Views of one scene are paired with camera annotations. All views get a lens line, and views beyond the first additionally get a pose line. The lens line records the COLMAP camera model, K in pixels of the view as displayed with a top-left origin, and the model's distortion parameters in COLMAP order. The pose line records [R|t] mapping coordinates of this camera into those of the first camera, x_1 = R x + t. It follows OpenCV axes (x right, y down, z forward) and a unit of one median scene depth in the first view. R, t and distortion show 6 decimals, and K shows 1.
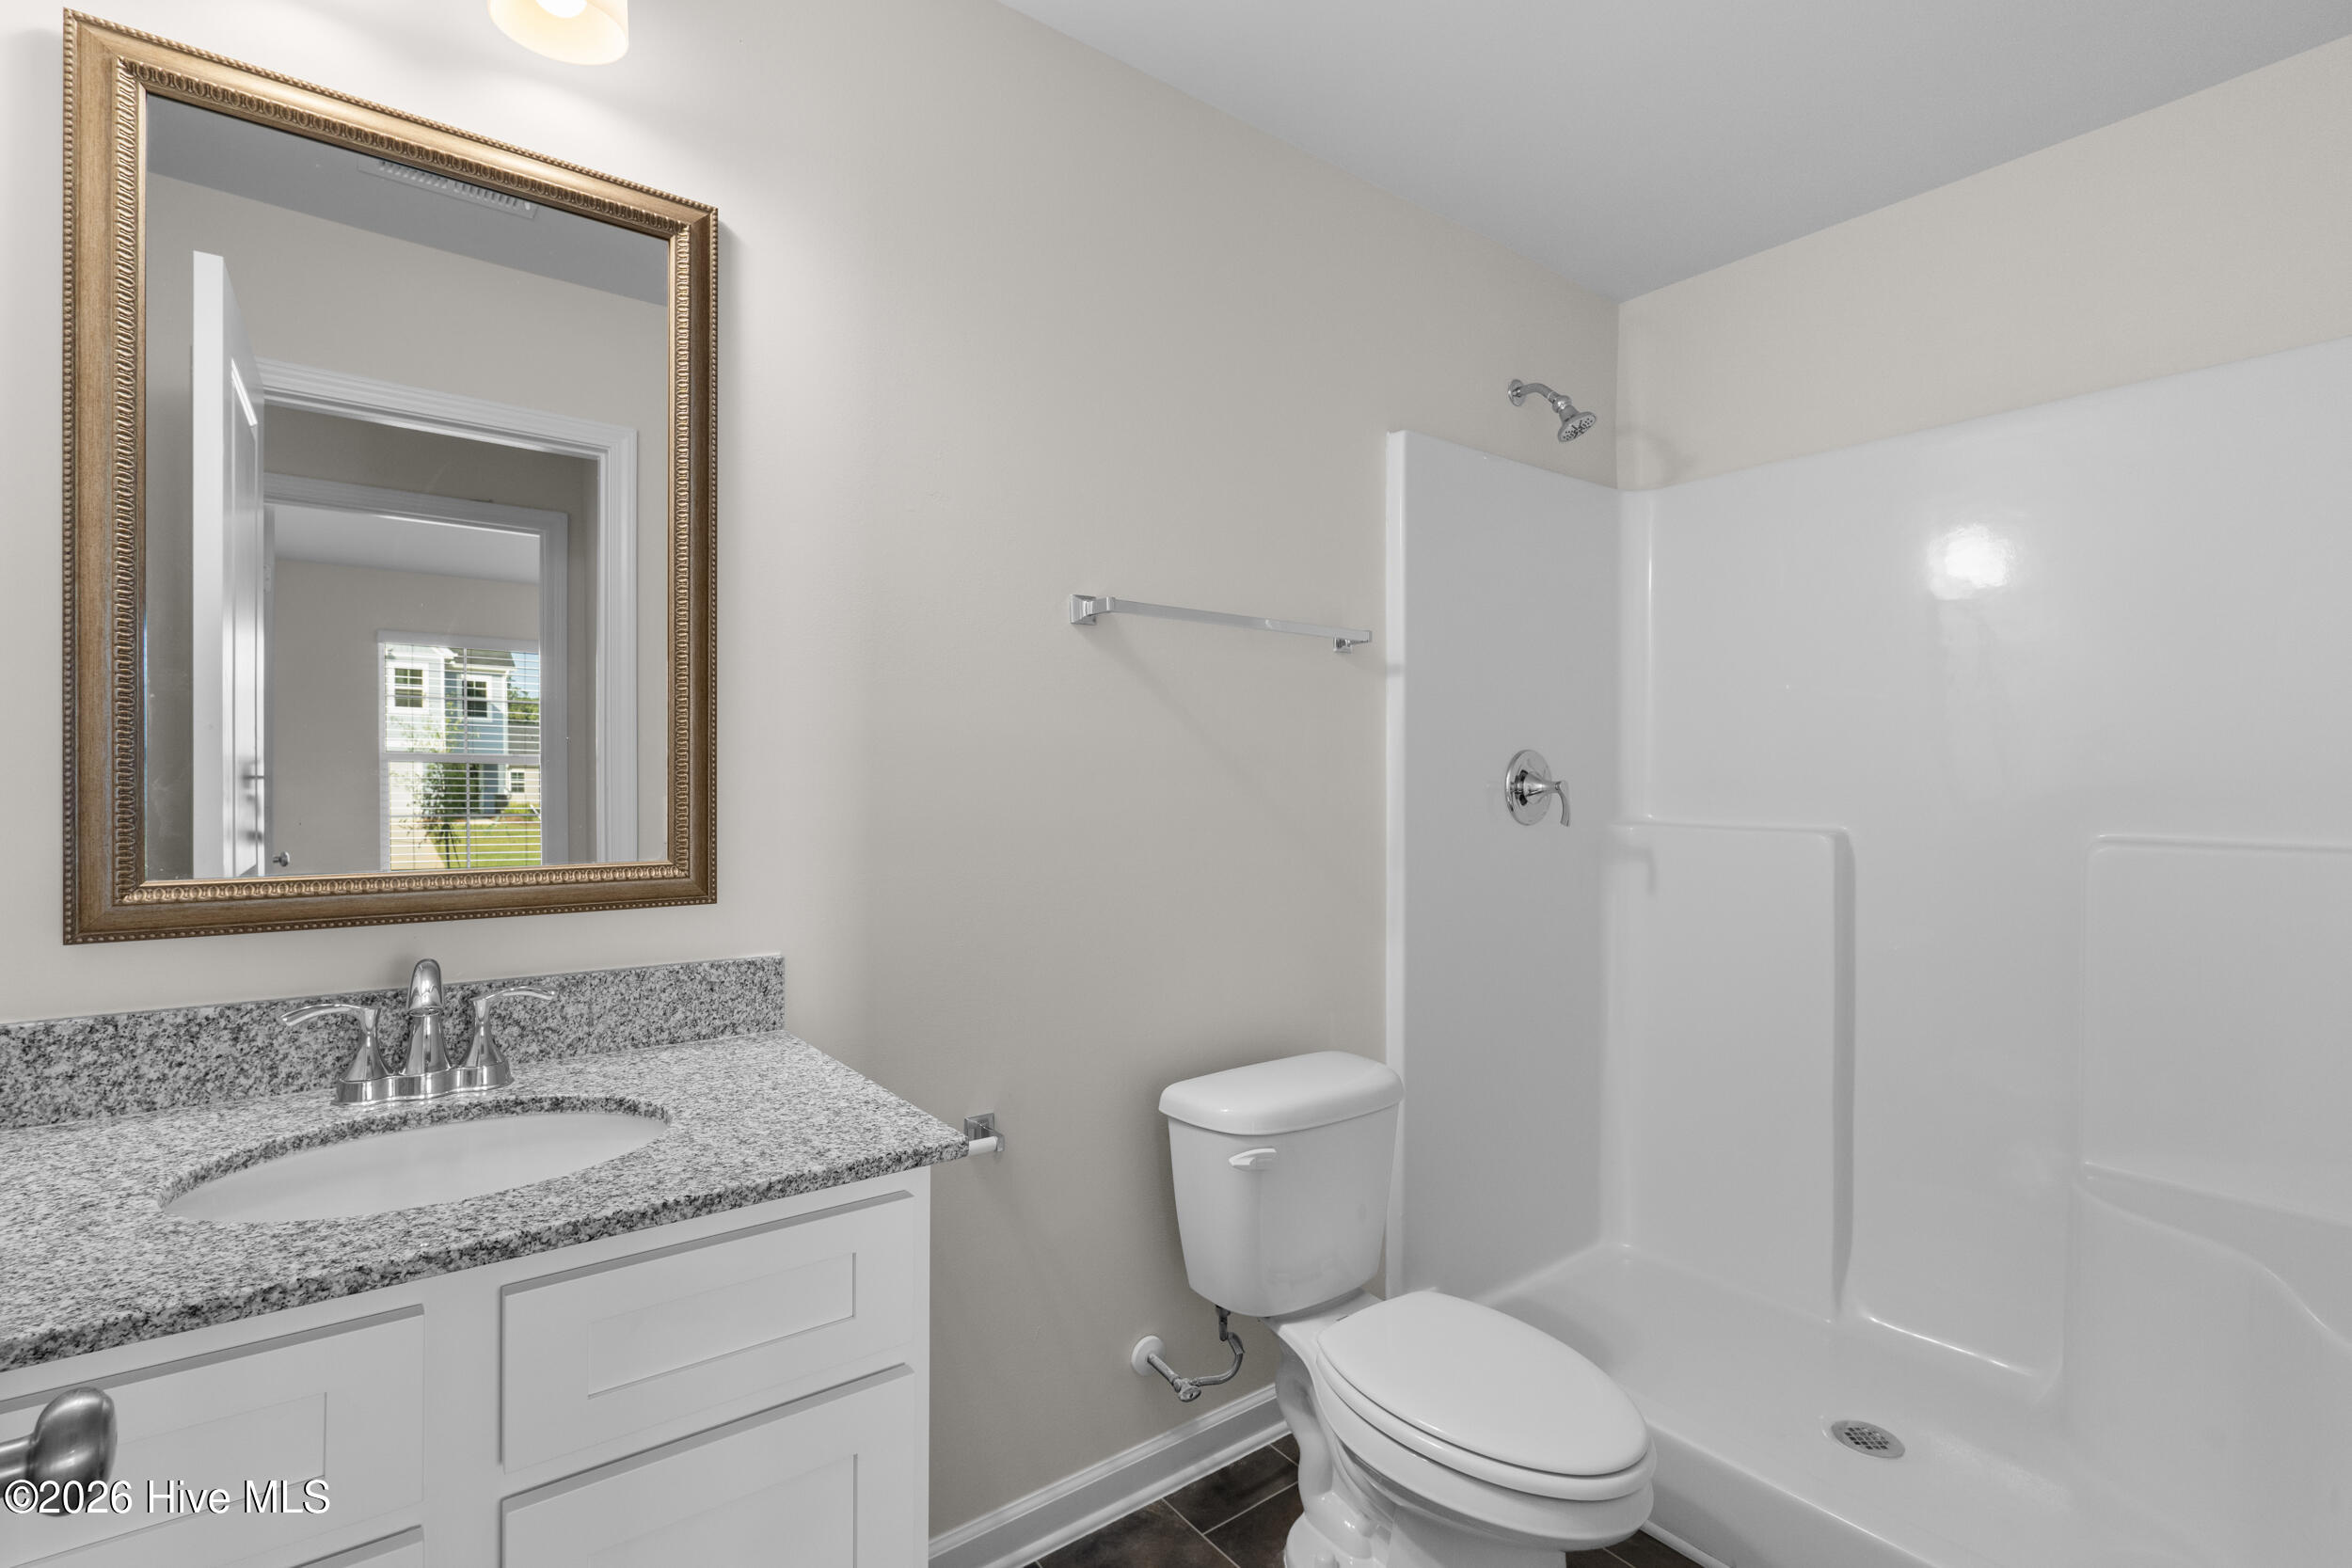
lens RADIAL K [[1079.1, 0, 1175.6], [0, 1079.1, 786.9], [0, 0, 1]] dist [-0.005931, -0.000689]
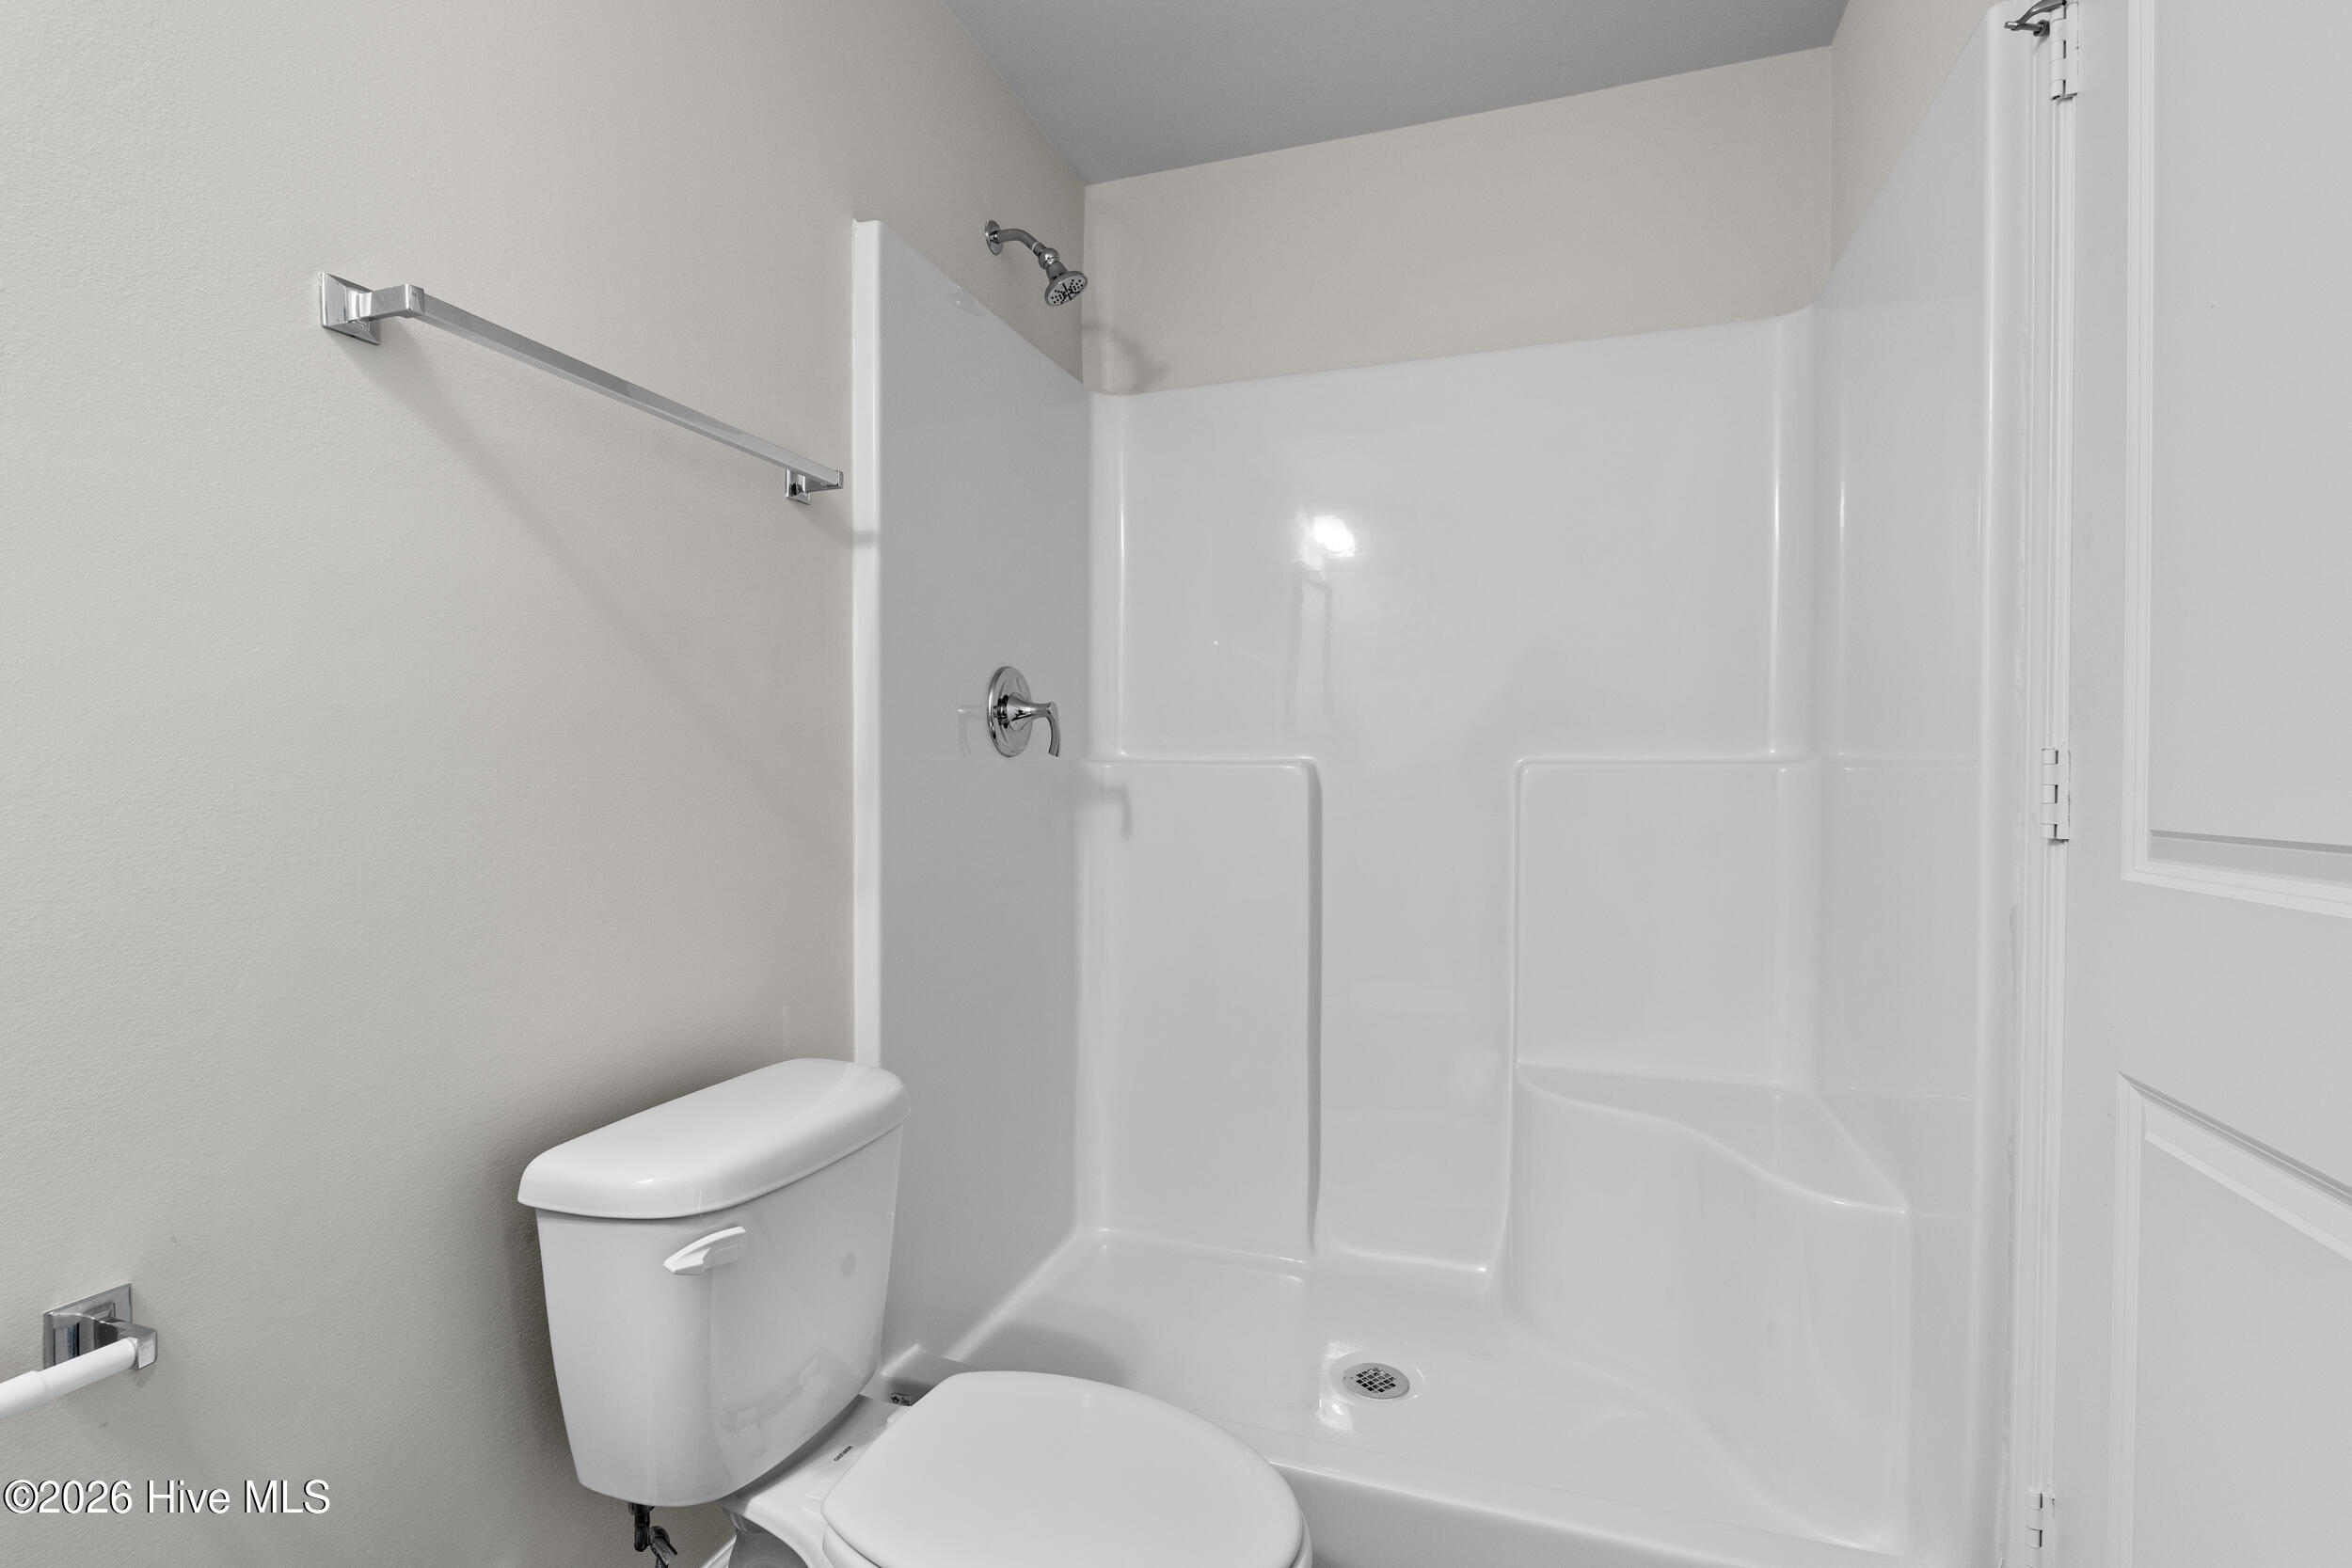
lens RADIAL K [[1079.1, 0, 1172.6], [0, 1079.1, 782.4], [0, 0, 1]] dist [-0.005931, -0.000689]
pose [[0.834910, -0.005486, 0.550358, -0.030840], [0.003628, 0.999983, 0.004464, 0.057018], [-0.550374, -0.001730, 0.834917, 0.255279]]
